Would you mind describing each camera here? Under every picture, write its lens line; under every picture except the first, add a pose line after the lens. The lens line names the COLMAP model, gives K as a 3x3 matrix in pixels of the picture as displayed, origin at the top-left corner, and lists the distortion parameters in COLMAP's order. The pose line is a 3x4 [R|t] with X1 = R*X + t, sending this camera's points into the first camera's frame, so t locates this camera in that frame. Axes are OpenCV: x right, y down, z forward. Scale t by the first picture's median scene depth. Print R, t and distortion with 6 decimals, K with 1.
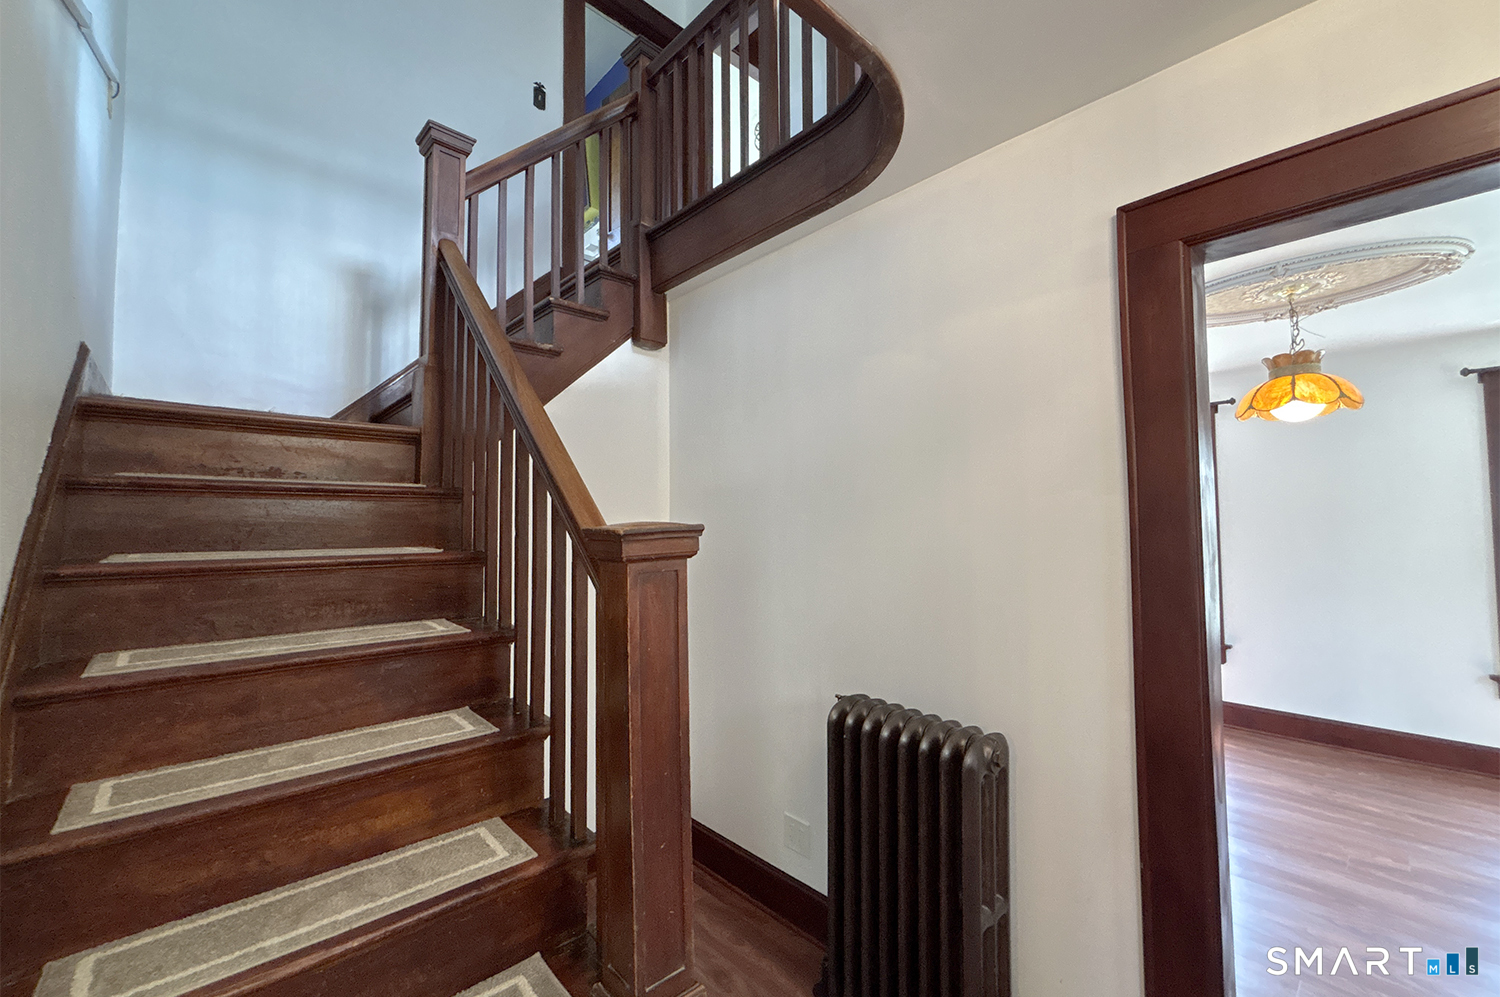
lens RADIAL K [[605.8, 0, 752.1], [0, 605.8, 490.4], [0, 0, 1]] dist [-0.021397, 0.008569]
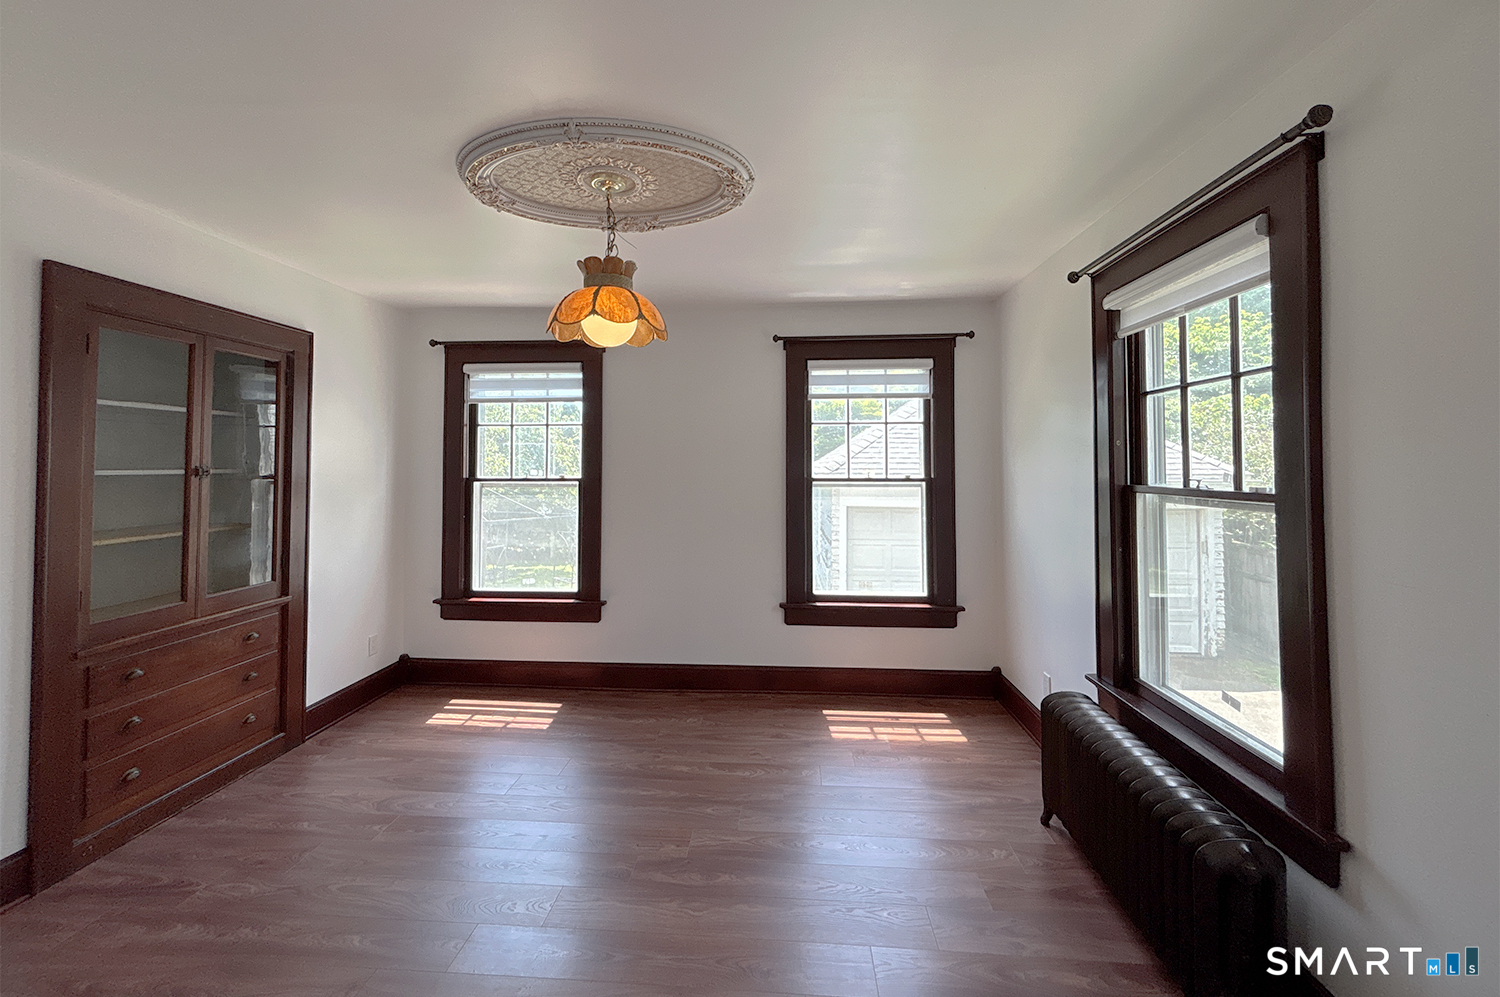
lens RADIAL K [[579.5, 0, 748.7], [0, 579.5, 450.6], [0, 0, 1]] dist [-0.021161, 0.006477]
pose [[0.727408, 0.025655, 0.685726, 0.724730], [-0.037068, 0.999311, 0.001935, 0.023563], [-0.685204, -0.026826, 0.727857, 0.414722]]
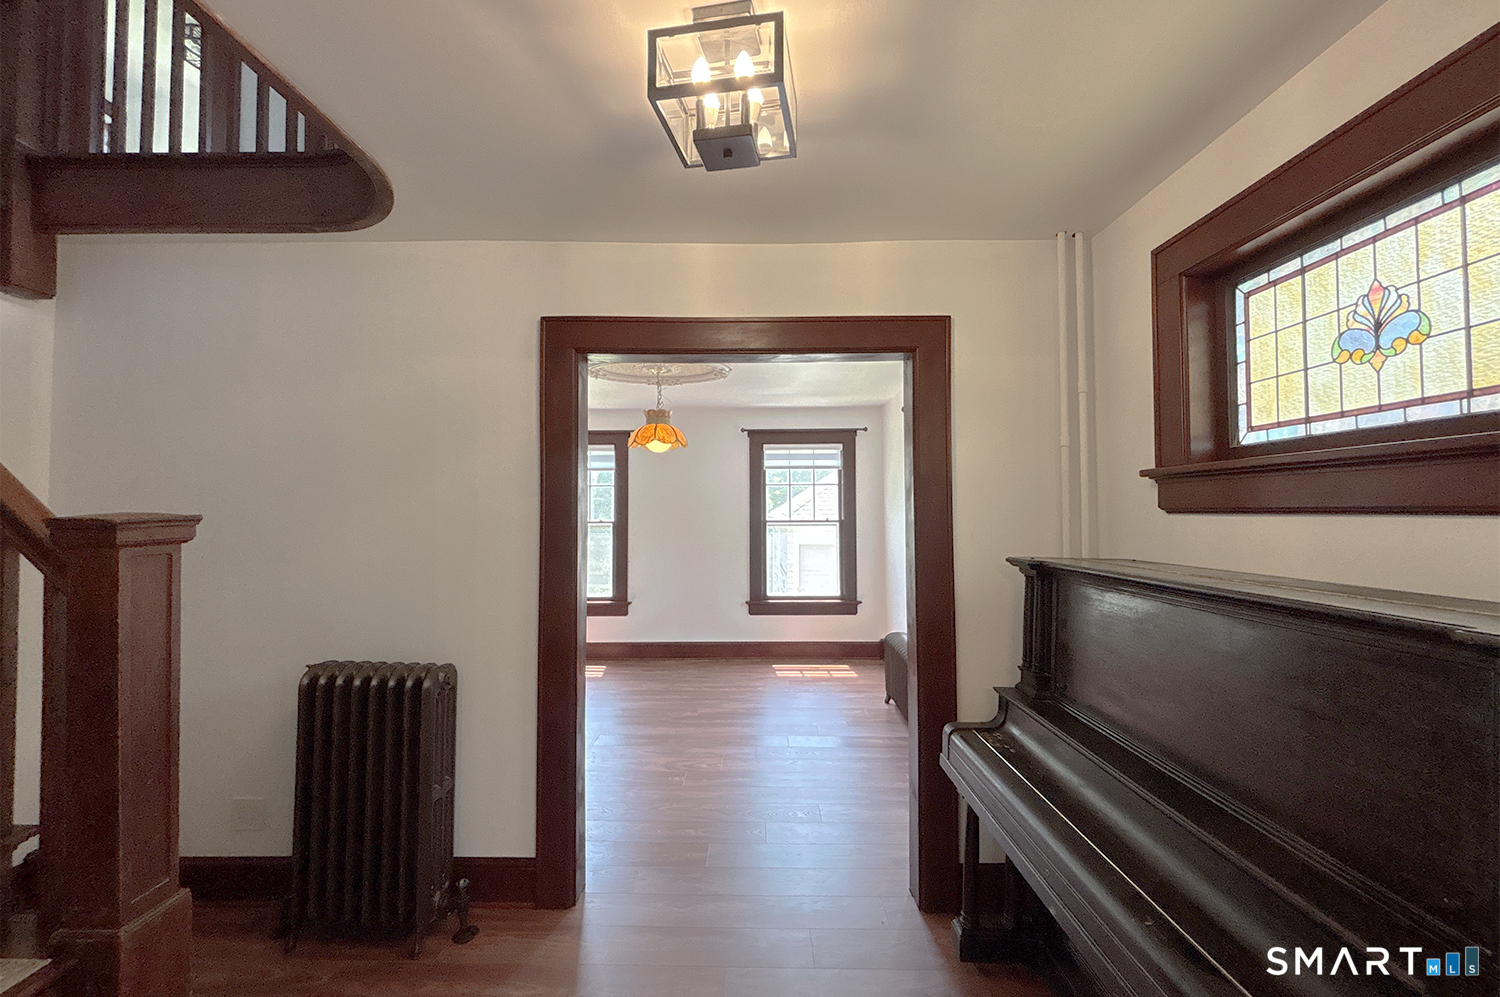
lens RADIAL K [[605.8, 0, 752.1], [0, 605.8, 490.4], [0, 0, 1]] dist [-0.021397, 0.008569]
pose [[0.682369, 0.030058, 0.730390, -0.128283], [-0.035175, 0.999347, -0.008265, -0.014626], [-0.730161, -0.020052, 0.682981, -0.401409]]
